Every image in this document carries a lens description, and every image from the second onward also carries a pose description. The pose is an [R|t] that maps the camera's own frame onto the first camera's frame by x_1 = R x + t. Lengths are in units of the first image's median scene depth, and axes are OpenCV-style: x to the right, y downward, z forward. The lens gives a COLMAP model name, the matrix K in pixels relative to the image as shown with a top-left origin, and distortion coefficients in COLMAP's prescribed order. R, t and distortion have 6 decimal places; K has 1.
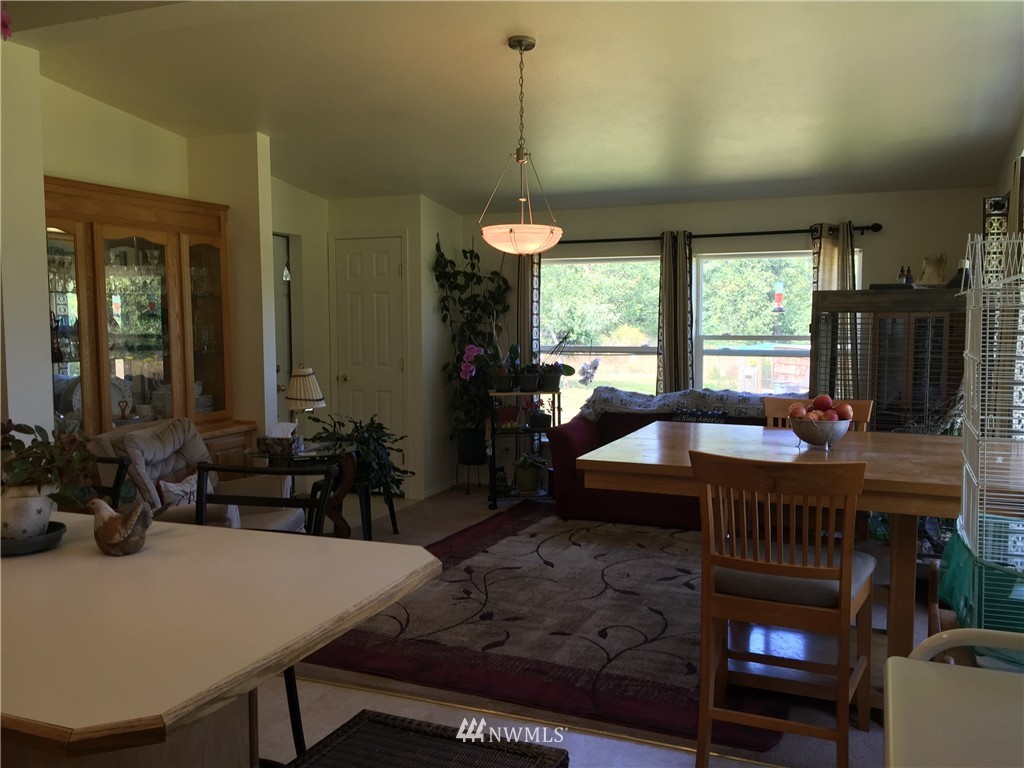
lens RADIAL K [[879.7, 0, 512.0], [0, 879.7, 384.0], [0, 0, 1]] dist [0.022365, 0.001196]
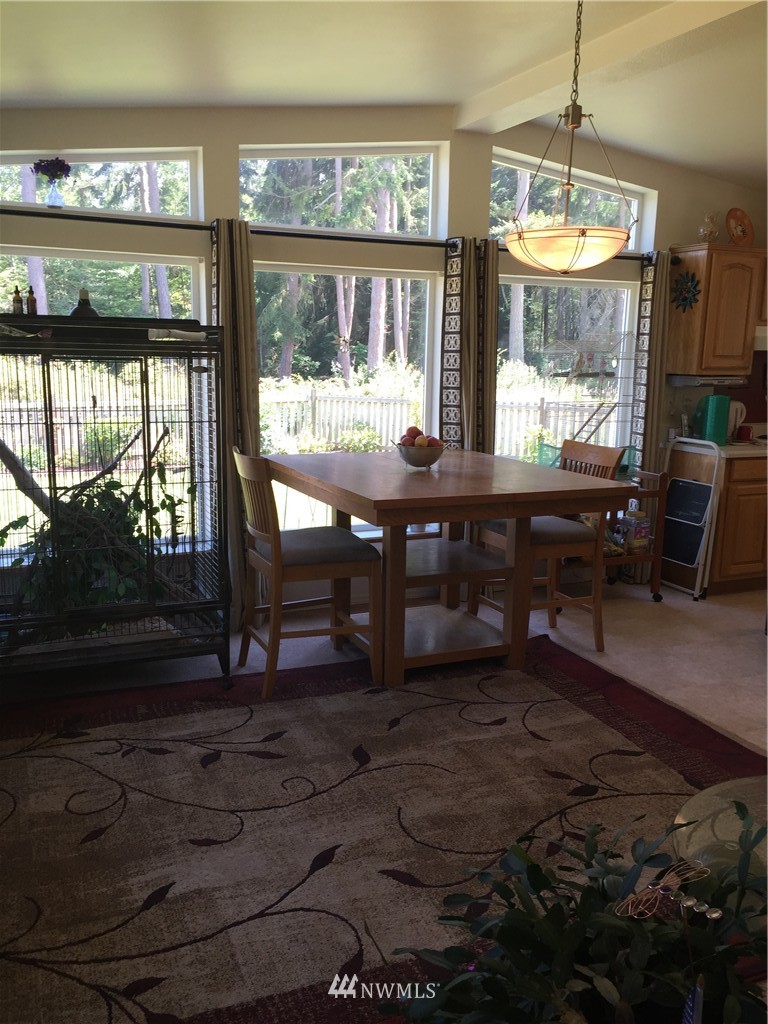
lens RADIAL K [[879.7, 0, 384.0], [0, 879.7, 512.0], [0, 0, 1]] dist [0.022365, 0.001196]
pose [[-0.733028, -0.130272, 0.667607, -0.308709], [0.039103, 0.971795, 0.232563, -0.107944], [-0.679074, 0.196580, -0.707259, 1.366990]]
